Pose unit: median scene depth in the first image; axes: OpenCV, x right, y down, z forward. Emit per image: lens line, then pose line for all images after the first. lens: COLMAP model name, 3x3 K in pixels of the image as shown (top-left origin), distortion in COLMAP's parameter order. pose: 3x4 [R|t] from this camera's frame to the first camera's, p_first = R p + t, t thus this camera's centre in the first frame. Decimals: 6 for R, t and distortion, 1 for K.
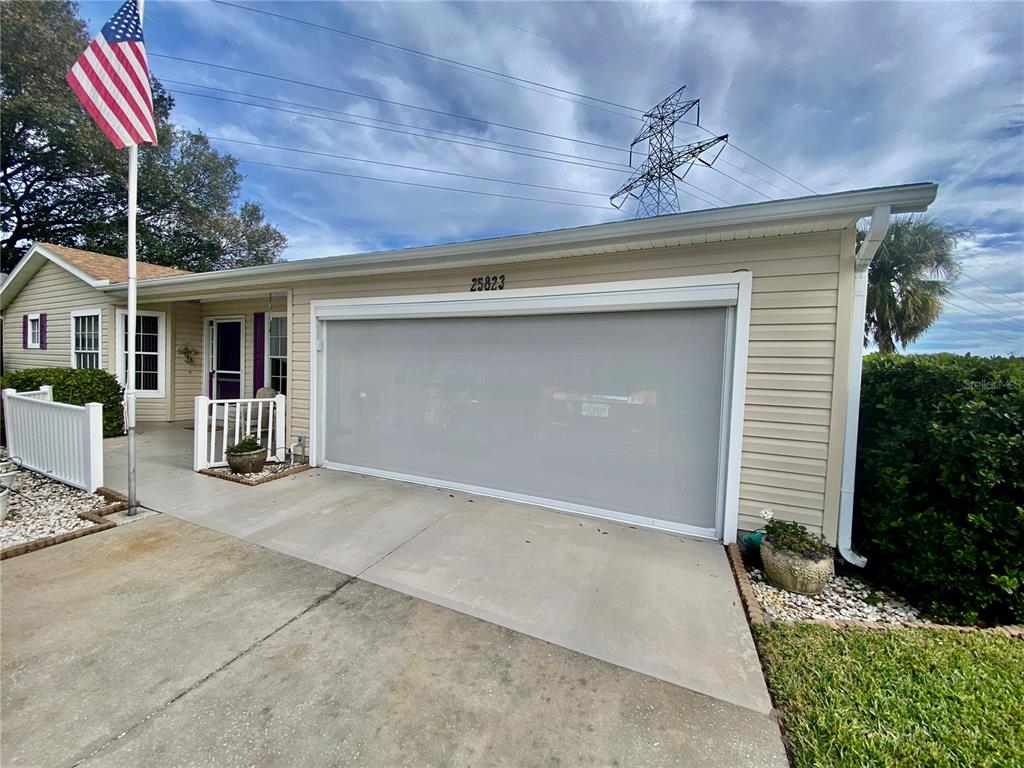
lens RADIAL K [[410.9, 0, 508.1], [0, 410.9, 384.8], [0, 0, 1]] dist [0.027863, -0.023744]
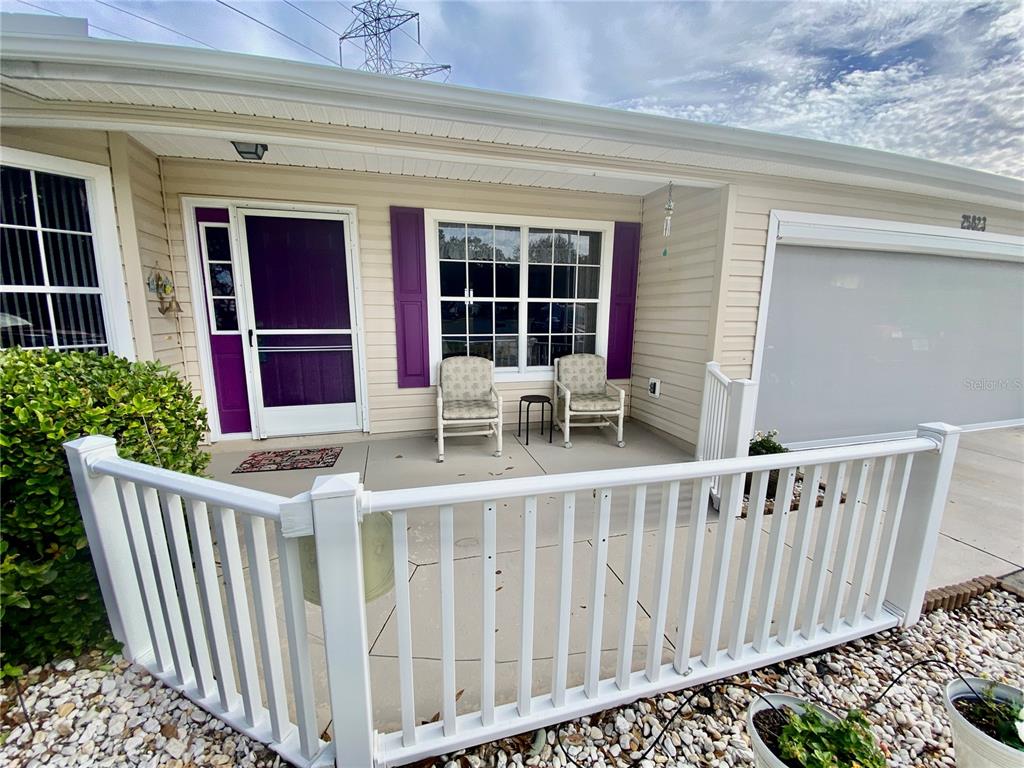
lens RADIAL K [[410.9, 0, 508.1], [0, 410.9, 384.8], [0, 0, 1]] dist [0.027863, -0.023744]
pose [[0.757141, -0.142983, 0.637412, -1.289632], [0.041915, 0.984375, 0.171024, -0.068074], [-0.651906, -0.102772, 0.751303, 0.801070]]
